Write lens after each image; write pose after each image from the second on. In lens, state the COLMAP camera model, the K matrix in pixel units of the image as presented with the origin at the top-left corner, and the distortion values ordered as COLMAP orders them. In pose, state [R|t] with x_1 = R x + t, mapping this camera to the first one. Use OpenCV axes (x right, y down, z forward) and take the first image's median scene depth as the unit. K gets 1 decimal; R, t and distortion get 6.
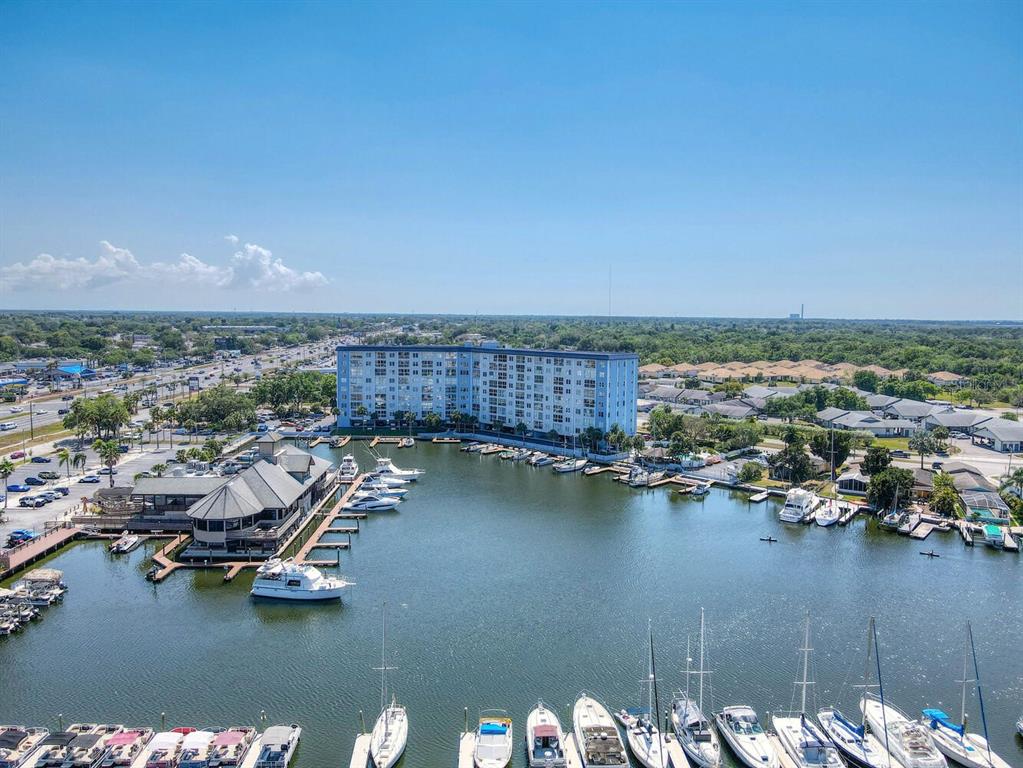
lens RADIAL K [[771.9, 0, 511.5], [0, 771.9, 384.0], [0, 0, 1]] dist [-0.004113, 0.001289]
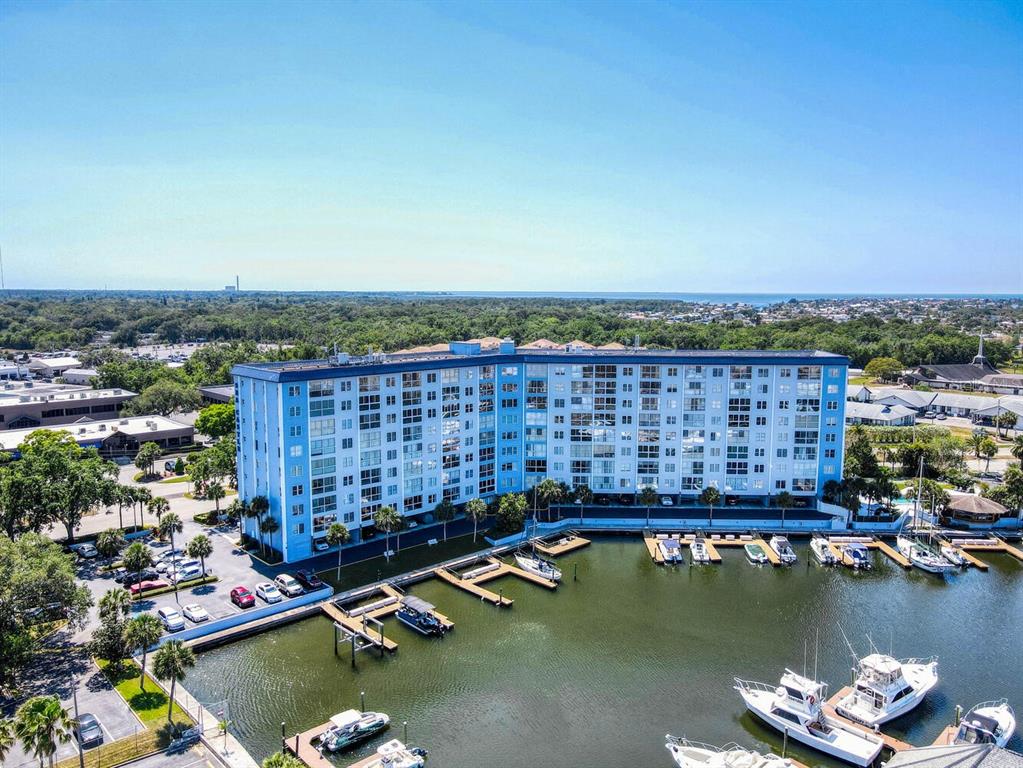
lens RADIAL K [[771.9, 0, 511.5], [0, 771.9, 384.0], [0, 0, 1]] dist [-0.004113, 0.001289]
pose [[0.747299, -0.088802, 0.658528, -0.427208], [0.064945, 0.996046, 0.060616, -0.062764], [-0.661307, -0.002530, 0.750111, 0.640684]]
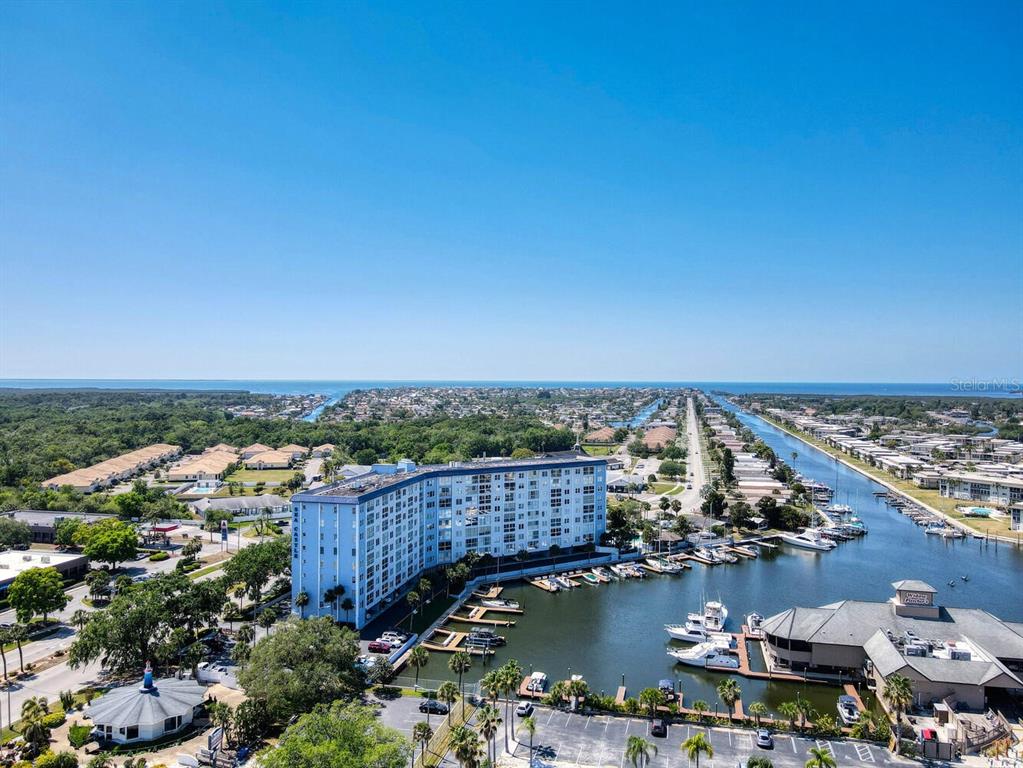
lens RADIAL K [[771.9, 0, 511.5], [0, 771.9, 384.0], [0, 0, 1]] dist [-0.004113, 0.001289]
pose [[0.254126, -0.019916, 0.966966, -0.830741], [0.086029, 0.996290, -0.002089, -0.133909], [-0.963338, 0.083717, 0.254896, 0.755652]]
